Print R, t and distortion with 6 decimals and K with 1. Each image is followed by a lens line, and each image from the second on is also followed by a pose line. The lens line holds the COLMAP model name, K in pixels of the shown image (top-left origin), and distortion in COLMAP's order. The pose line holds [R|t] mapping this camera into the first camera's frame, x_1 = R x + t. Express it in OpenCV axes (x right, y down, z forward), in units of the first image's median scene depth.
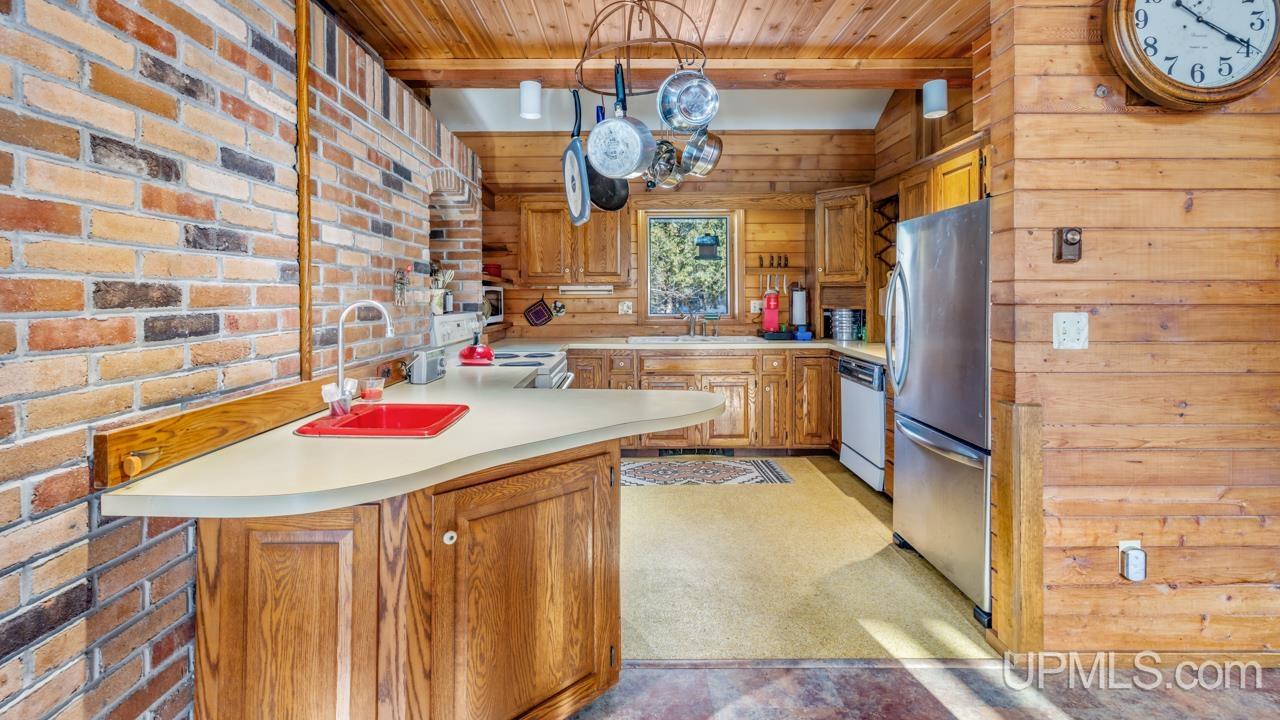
lens RADIAL K [[533.2, 0, 641.3], [0, 533.2, 304.6], [0, 0, 1]] dist [0.013900, -0.000005]
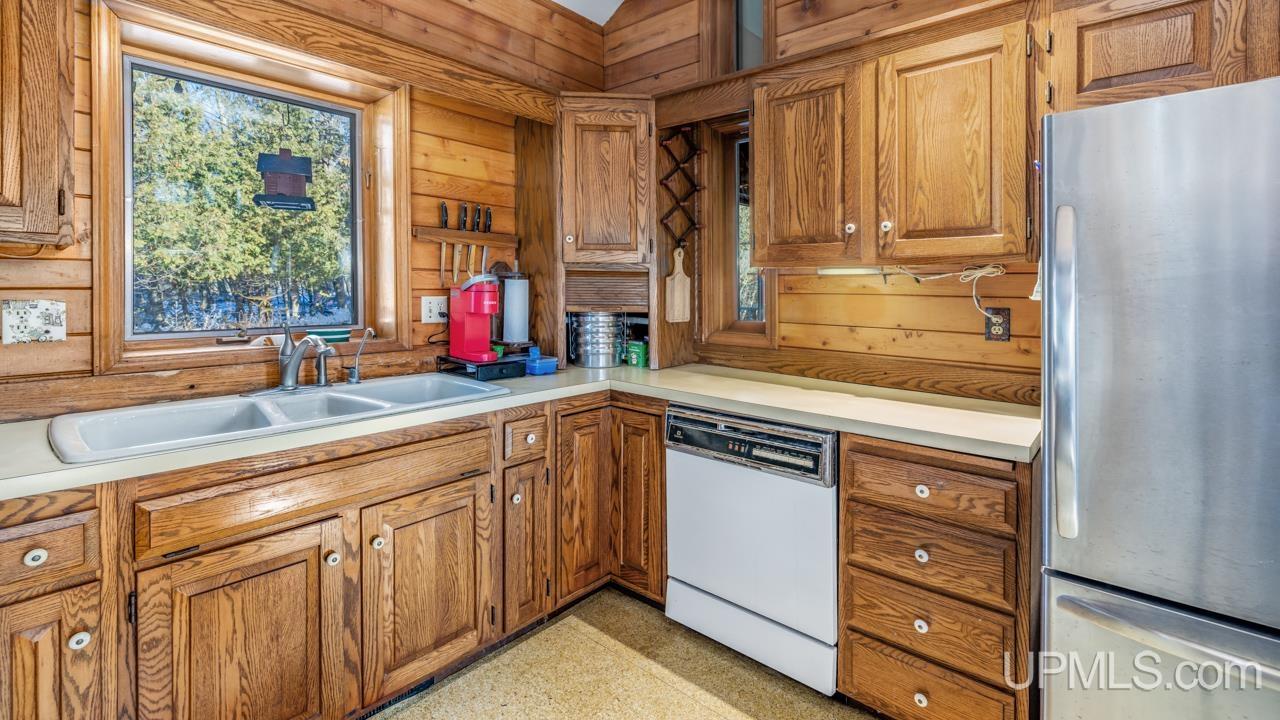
lens RADIAL K [[547.3, 0, 602.3], [0, 547.3, 292.1], [0, 0, 1]] dist [0.000295, 0.000064]
pose [[0.677119, 0.004486, 0.735860, -0.047590], [0.003288, 0.999953, -0.009121, -0.007757], [-0.735866, 0.008595, 0.677073, 0.638767]]
